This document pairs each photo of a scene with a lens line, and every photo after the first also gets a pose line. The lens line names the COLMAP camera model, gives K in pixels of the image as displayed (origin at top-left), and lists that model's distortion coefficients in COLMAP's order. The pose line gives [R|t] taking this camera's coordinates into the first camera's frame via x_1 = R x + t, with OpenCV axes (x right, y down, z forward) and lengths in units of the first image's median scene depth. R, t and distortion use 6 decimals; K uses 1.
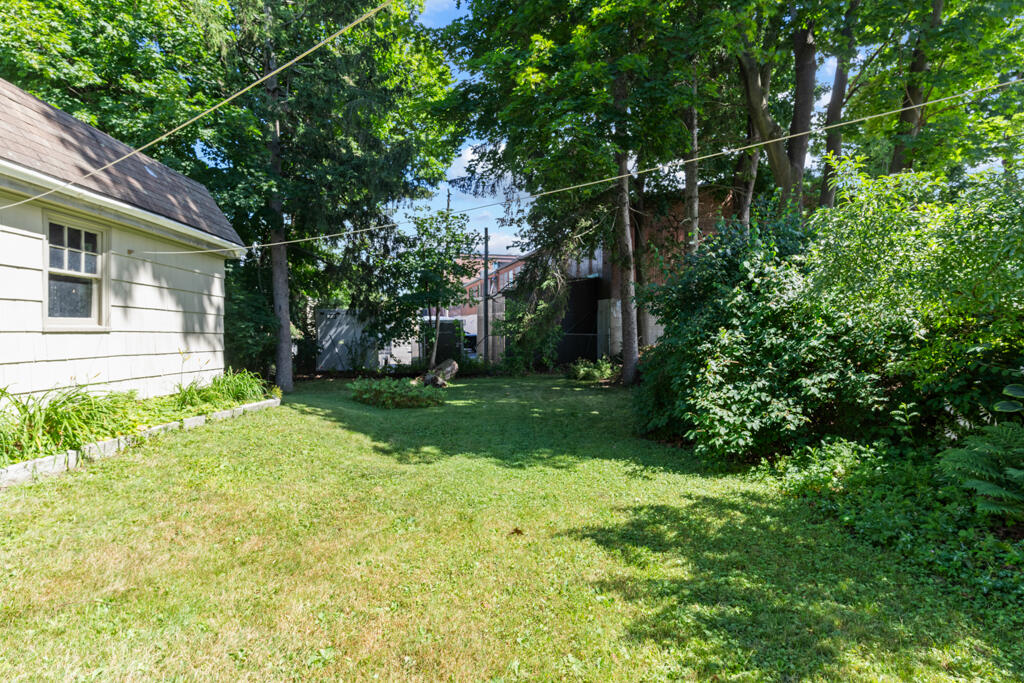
lens RADIAL K [[494.0, 0, 512.0], [0, 494.0, 341.5], [0, 0, 1]] dist [0.001179, 0.000879]
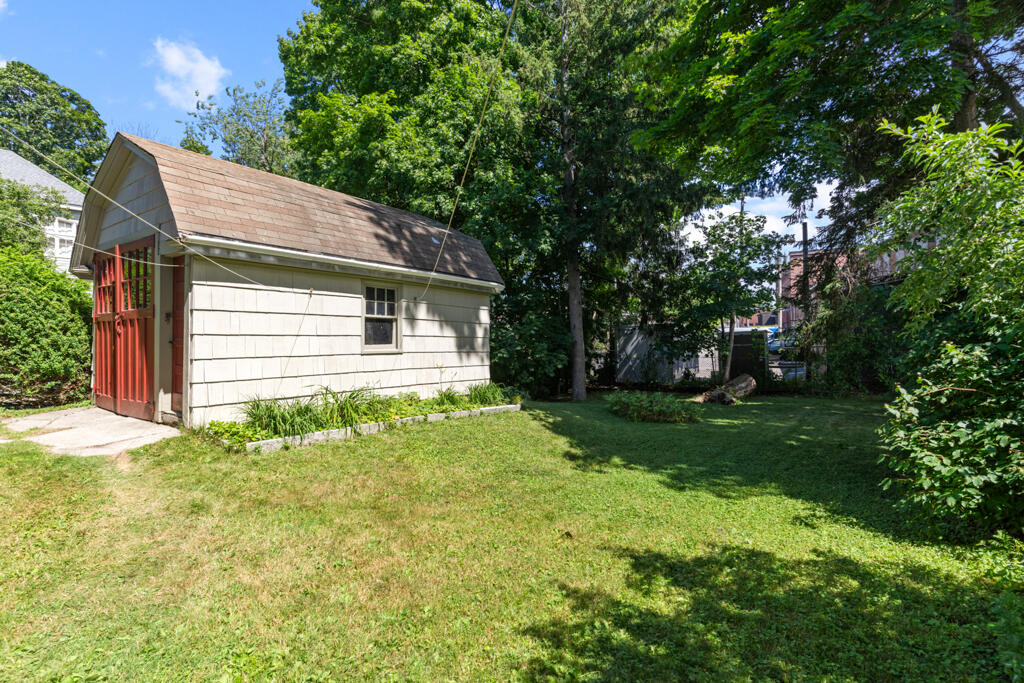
lens RADIAL K [[497.1, 0, 512.0], [0, 497.1, 341.5], [0, 0, 1]] dist [-0.012022, -0.000199]
pose [[0.775376, -0.020441, -0.631168, 0.431876], [0.005751, 0.999663, -0.025311, -0.015528], [0.631473, 0.015995, 0.775233, 0.036038]]
